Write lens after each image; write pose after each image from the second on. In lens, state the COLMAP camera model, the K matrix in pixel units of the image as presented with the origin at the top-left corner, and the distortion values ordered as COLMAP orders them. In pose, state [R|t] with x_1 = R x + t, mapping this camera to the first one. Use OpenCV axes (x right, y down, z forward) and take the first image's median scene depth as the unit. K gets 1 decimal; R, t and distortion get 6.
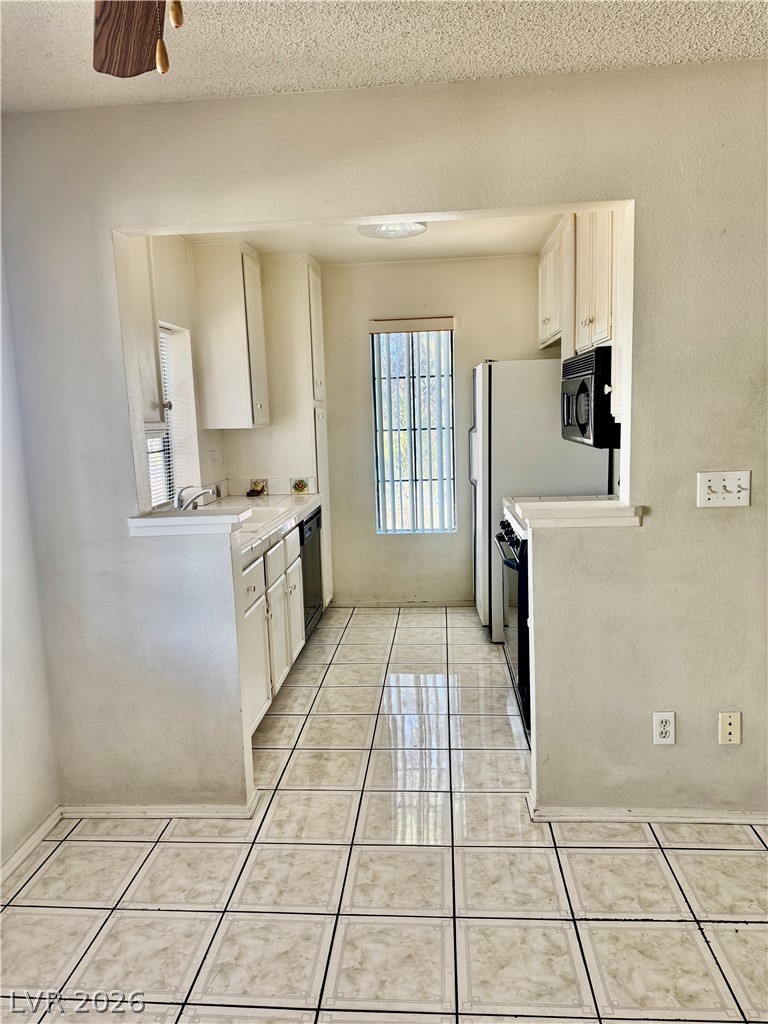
lens RADIAL K [[723.2, 0, 375.9], [0, 723.2, 510.4], [0, 0, 1]] dist [0.141914, -0.198784]
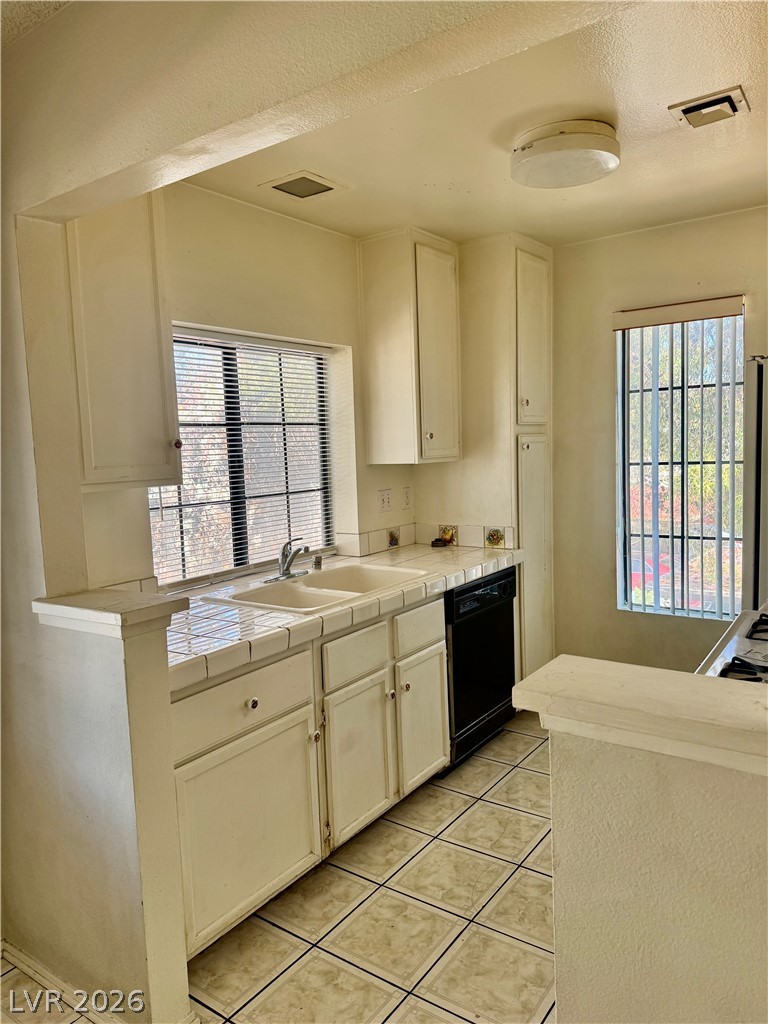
lens RADIAL K [[723.2, 0, 375.9], [0, 723.2, 510.4], [0, 0, 1]] dist [0.141914, -0.198784]
pose [[0.862254, 0.043792, -0.504579, 0.172917], [-0.056346, 0.998365, -0.009641, -0.048168], [0.503331, 0.036744, 0.863312, 0.279118]]
